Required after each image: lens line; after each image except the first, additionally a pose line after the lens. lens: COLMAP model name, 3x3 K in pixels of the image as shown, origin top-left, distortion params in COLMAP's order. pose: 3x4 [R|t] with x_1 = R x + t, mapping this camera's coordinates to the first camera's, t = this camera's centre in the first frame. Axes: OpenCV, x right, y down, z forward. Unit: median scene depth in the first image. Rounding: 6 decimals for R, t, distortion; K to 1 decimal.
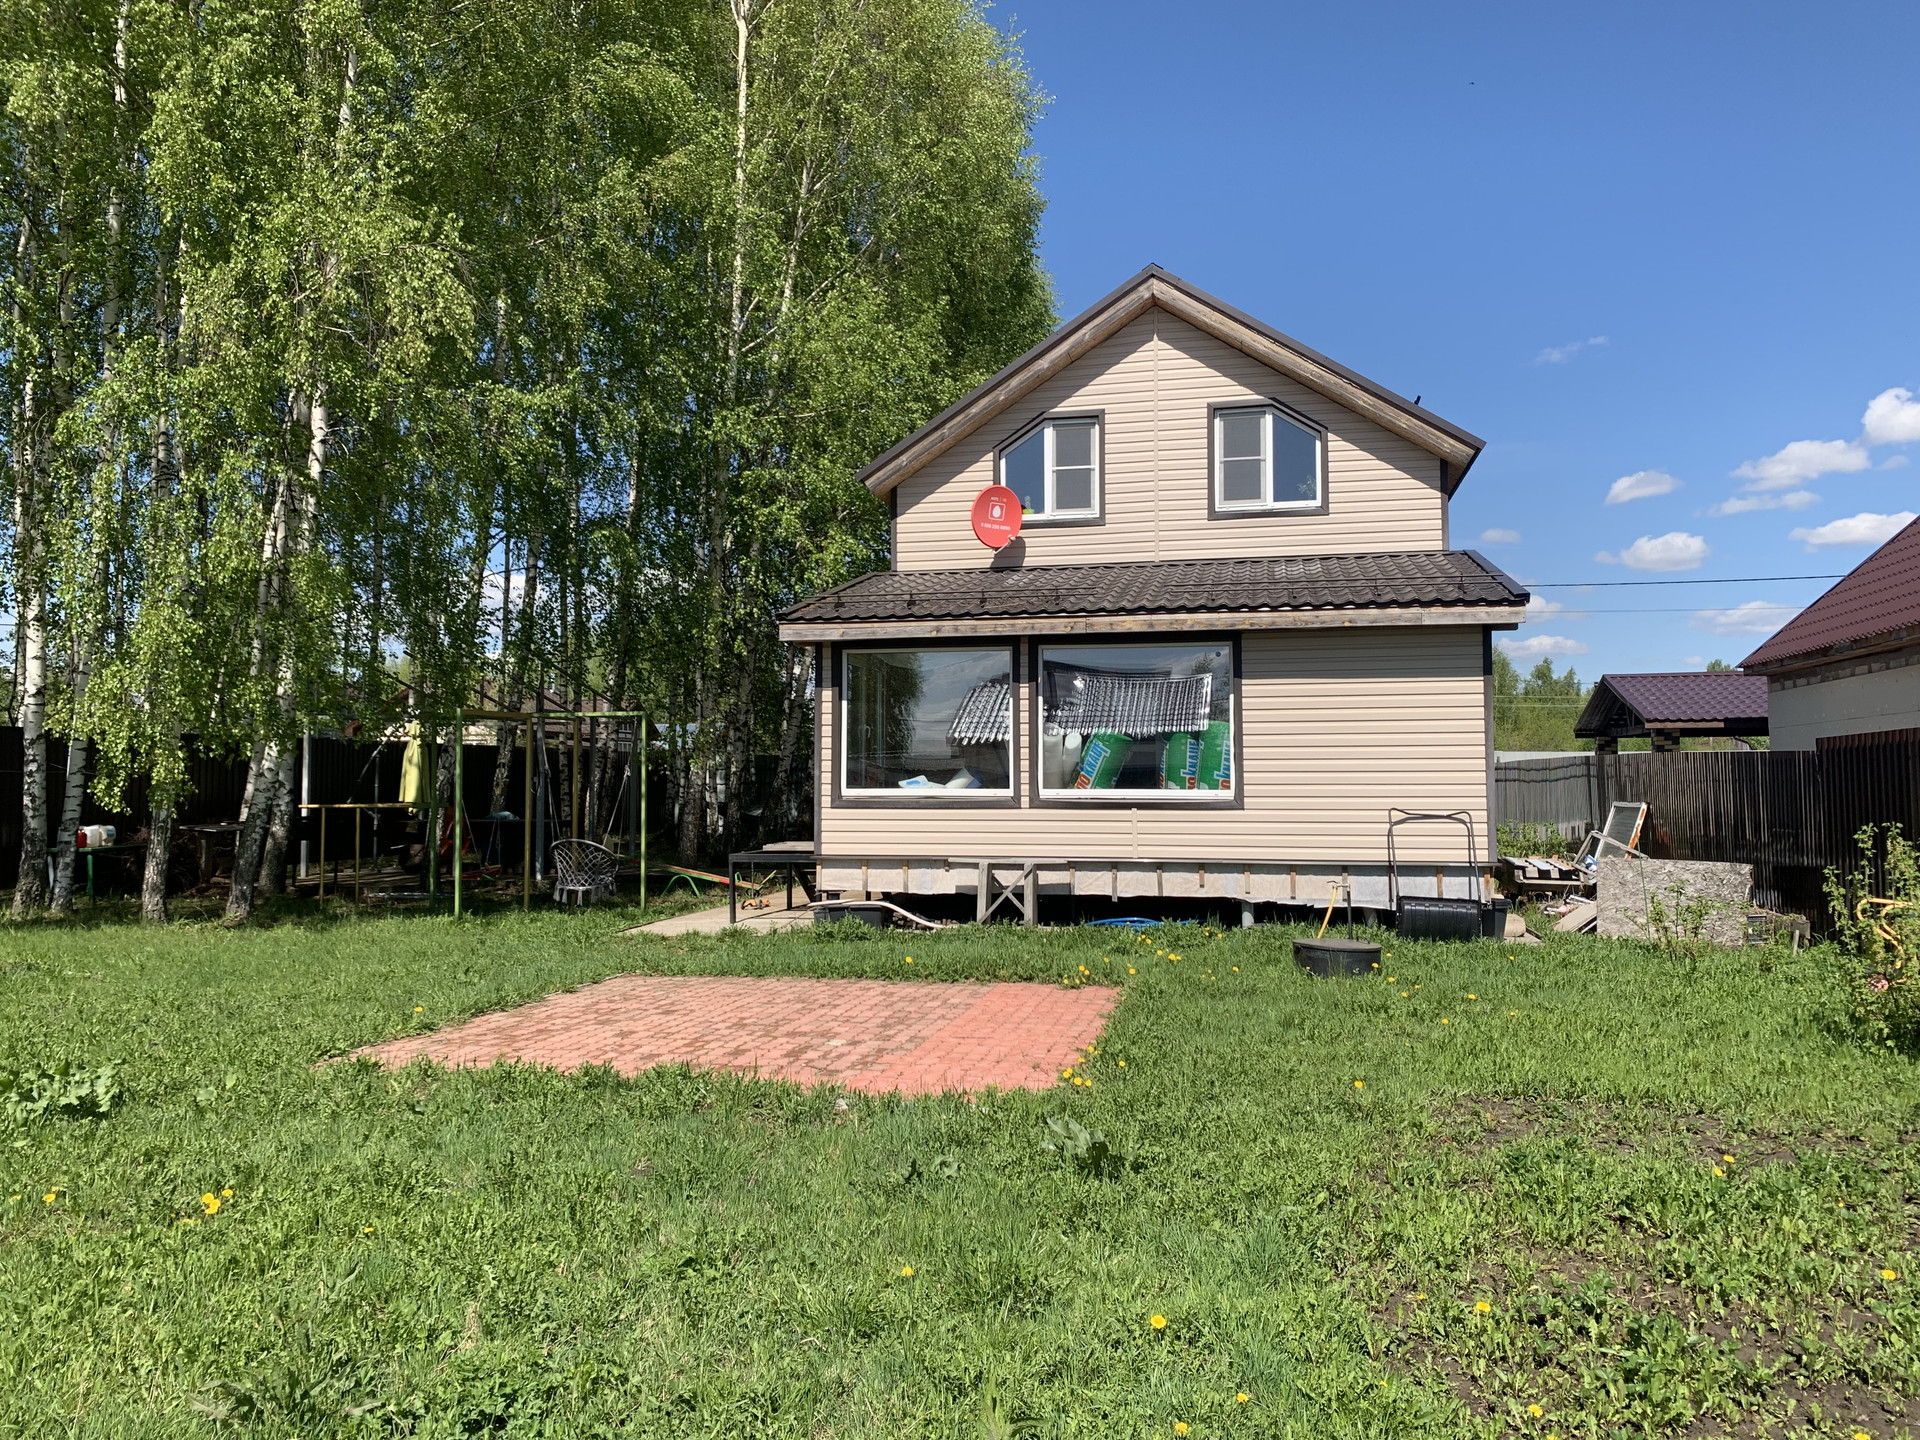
lens RADIAL K [[1452.1, 0, 959.7], [0, 1452.1, 726.7], [0, 0, 1]] dist [0.060689, -0.002200]
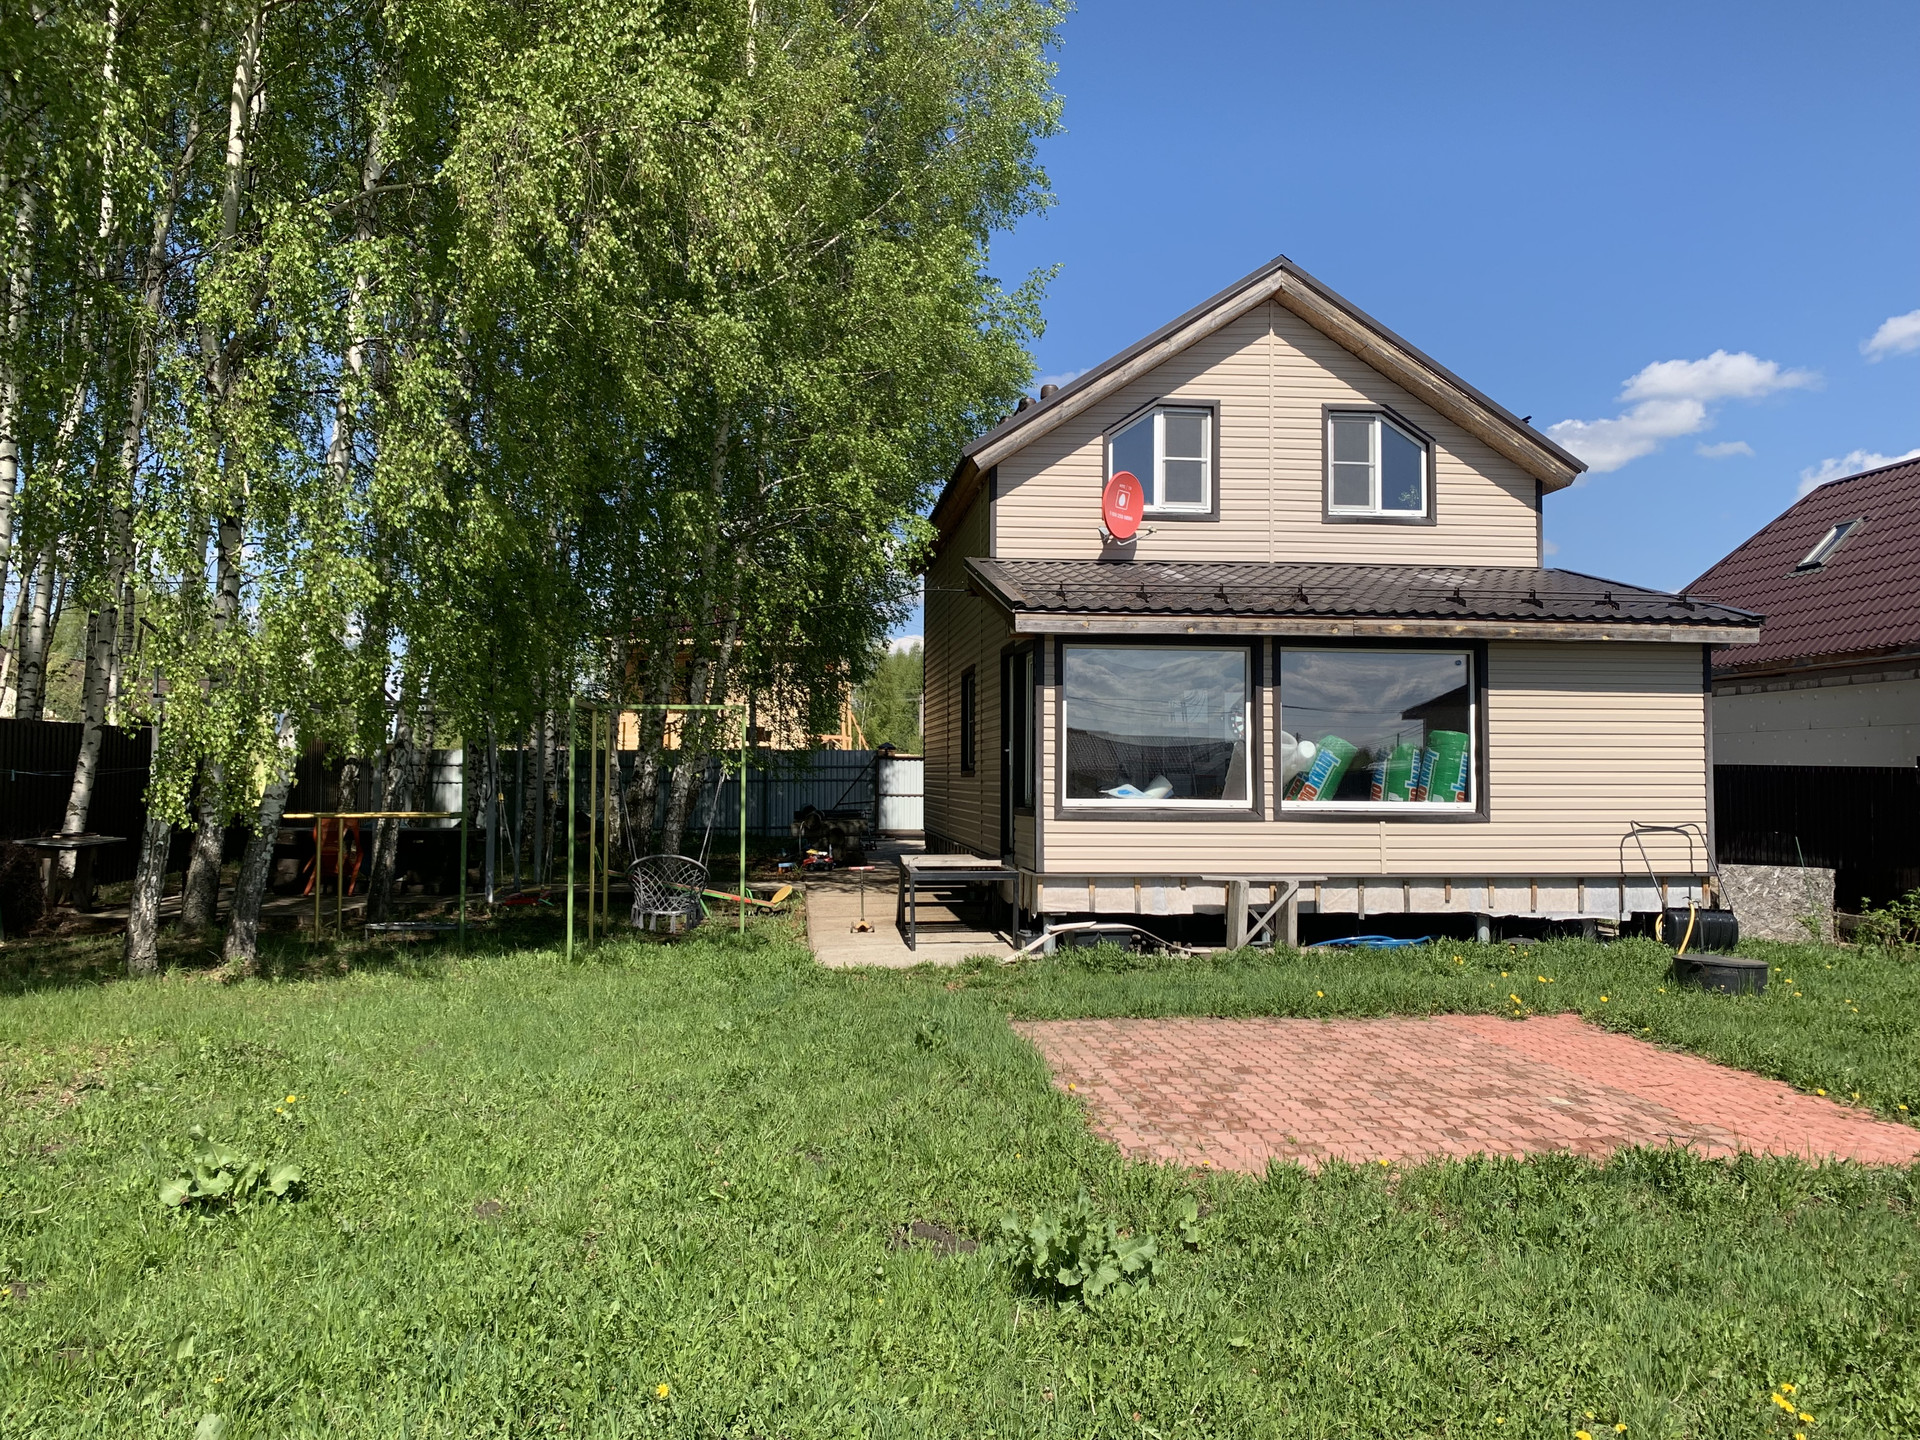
lens RADIAL K [[1445.5, 0, 966.8], [0, 1445.5, 718.1], [0, 0, 1]] dist [0.053369, -0.041083]
pose [[0.943939, 0.019827, 0.329523, -0.379172], [-0.019546, 0.999800, -0.004164, -0.001928], [-0.329540, -0.002510, 0.944138, 0.157505]]
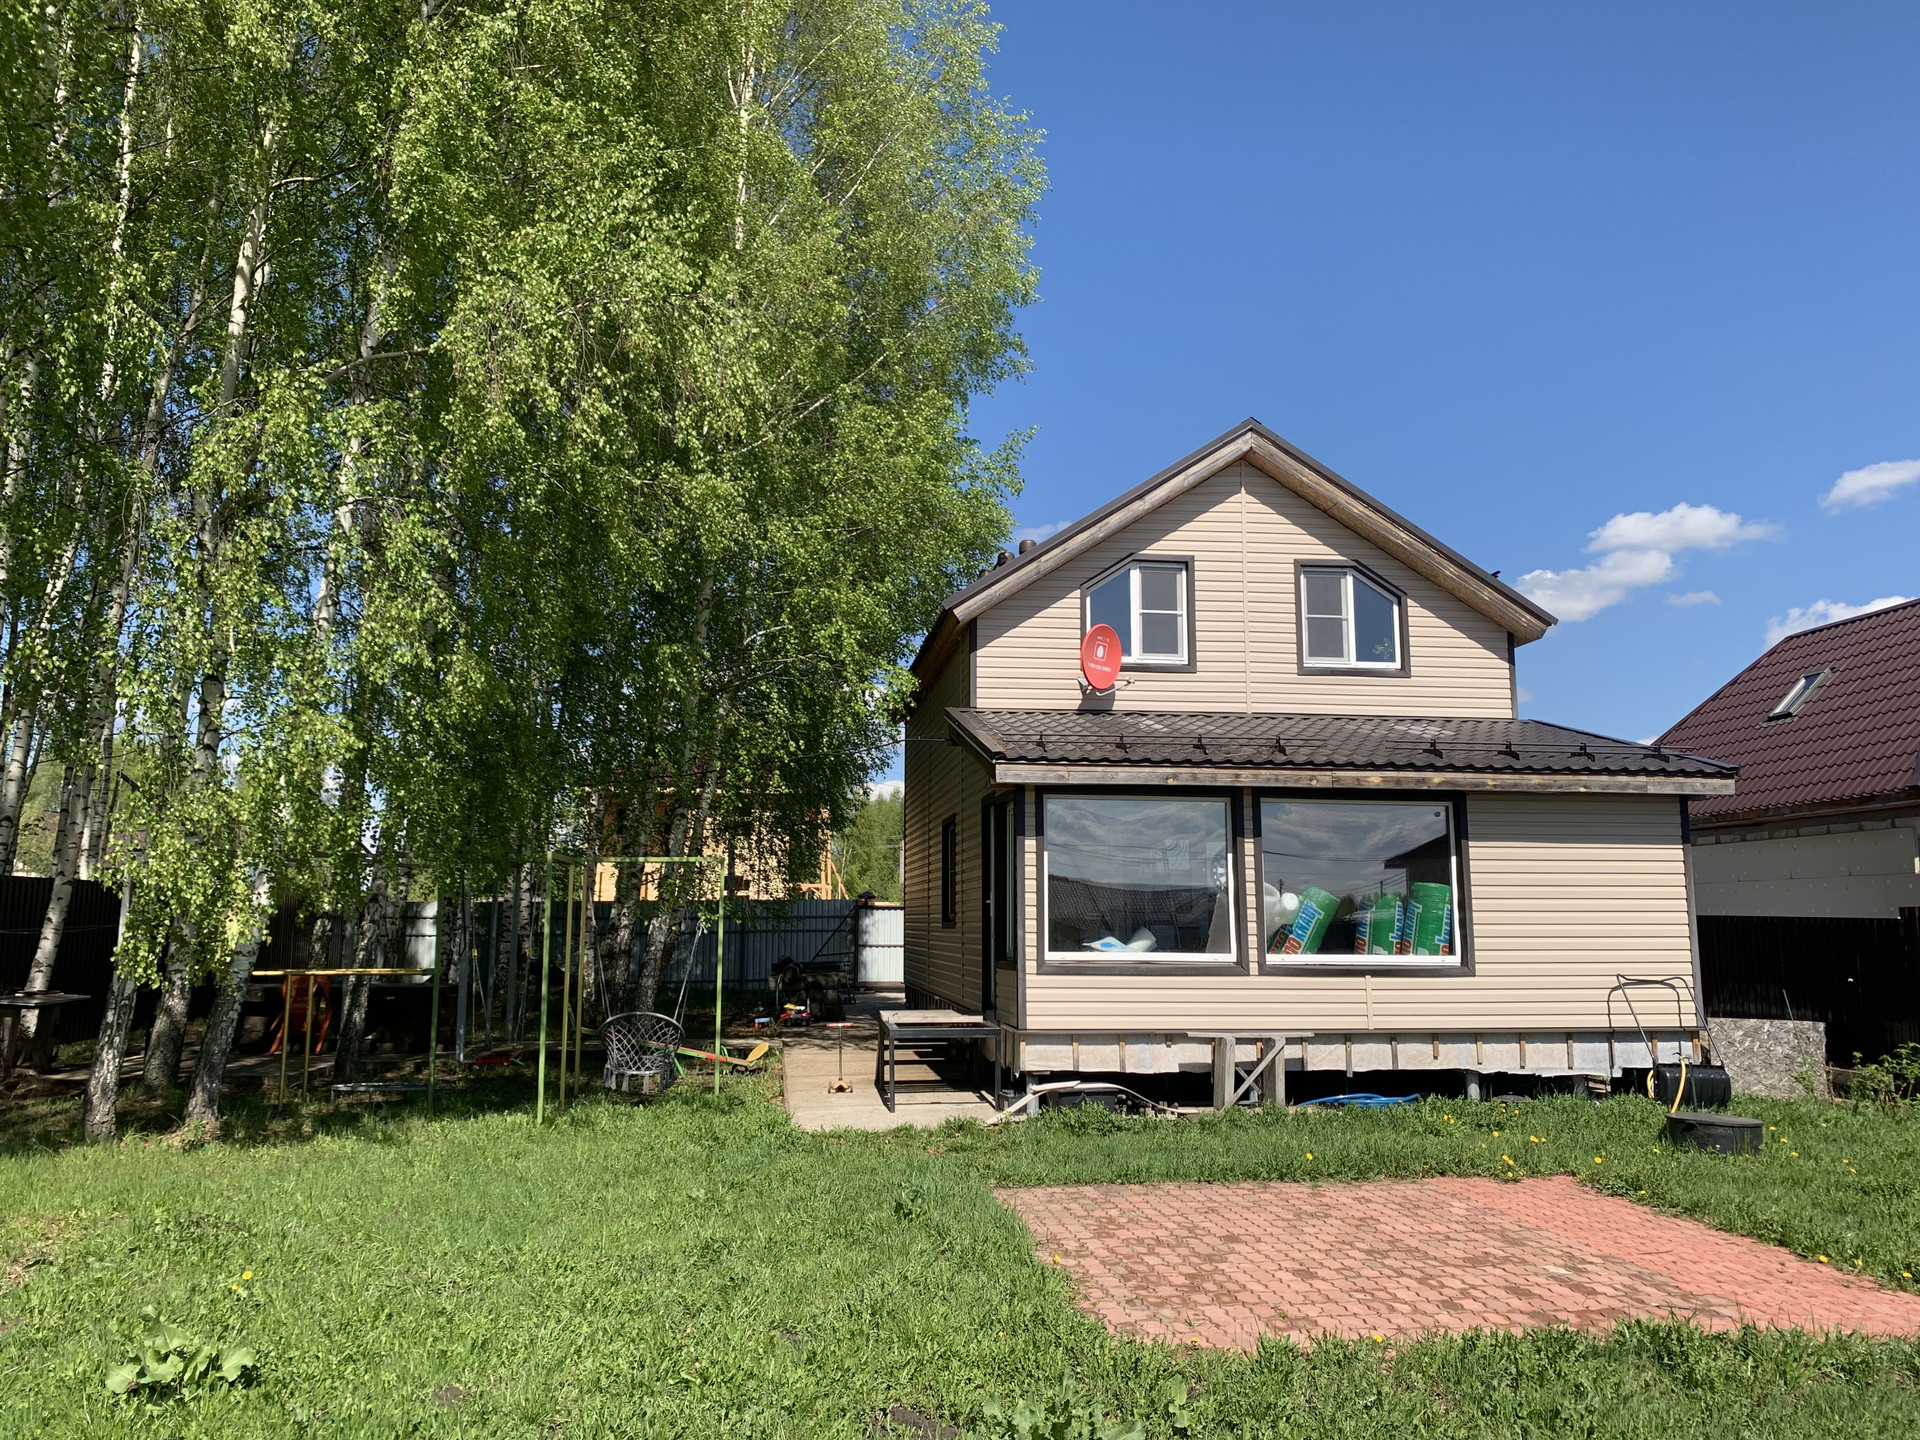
lens RADIAL K [[1449.4, 0, 960.0], [0, 1449.4, 720.0], [0, 0, 1]] dist [0.047201, -0.032958]
pose [[0.941127, 0.051043, 0.334178, -0.379778], [-0.017162, 0.994475, -0.103565, -0.004878], [-0.337618, 0.091733, 0.936803, 0.155499]]
